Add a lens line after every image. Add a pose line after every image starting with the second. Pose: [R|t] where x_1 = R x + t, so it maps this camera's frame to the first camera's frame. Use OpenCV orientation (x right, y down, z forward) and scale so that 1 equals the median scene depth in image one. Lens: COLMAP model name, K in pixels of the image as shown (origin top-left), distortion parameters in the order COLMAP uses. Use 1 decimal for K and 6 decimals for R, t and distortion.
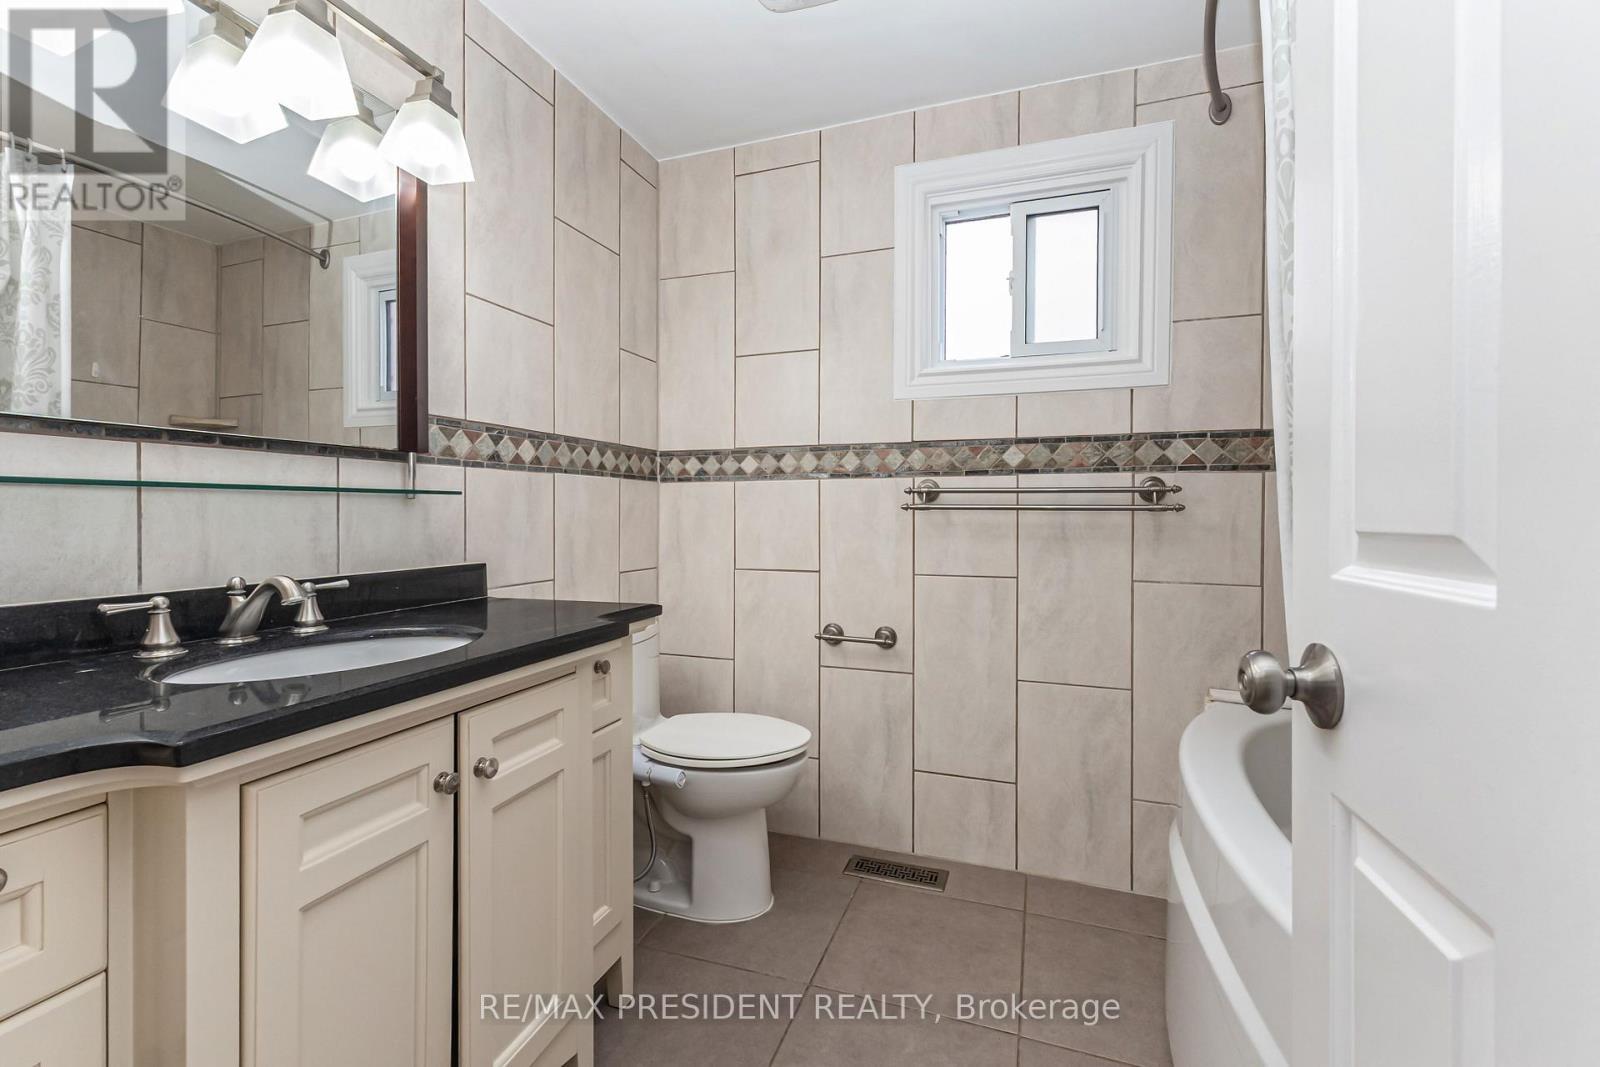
lens RADIAL K [[686.0, 0, 797.6], [0, 686.0, 520.1], [0, 0, 1]] dist [0.011784, 0.000066]
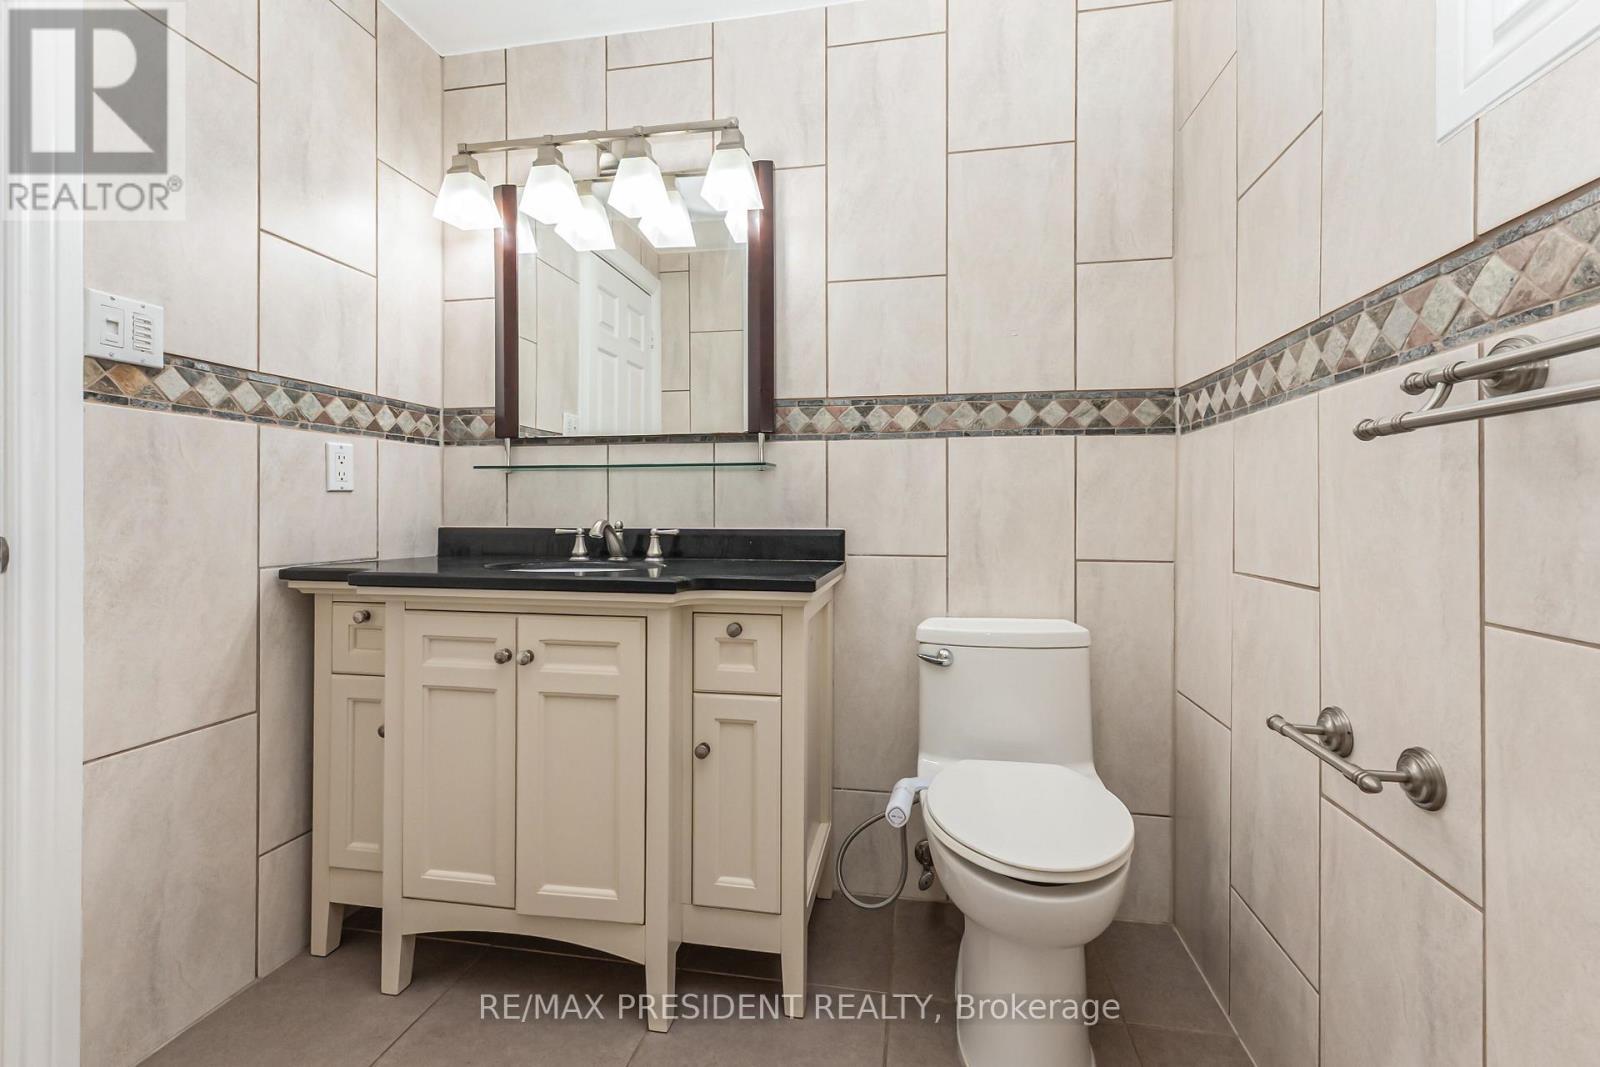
lens RADIAL K [[686.0, 0, 806.7], [0, 686.0, 509.2], [0, 0, 1]] dist [0.011784, 0.000066]
pose [[0.167606, -0.001708, -0.985853, 0.549538], [-0.013920, 0.999895, -0.004099, 0.034726], [0.985756, 0.014410, 0.167565, 0.730935]]
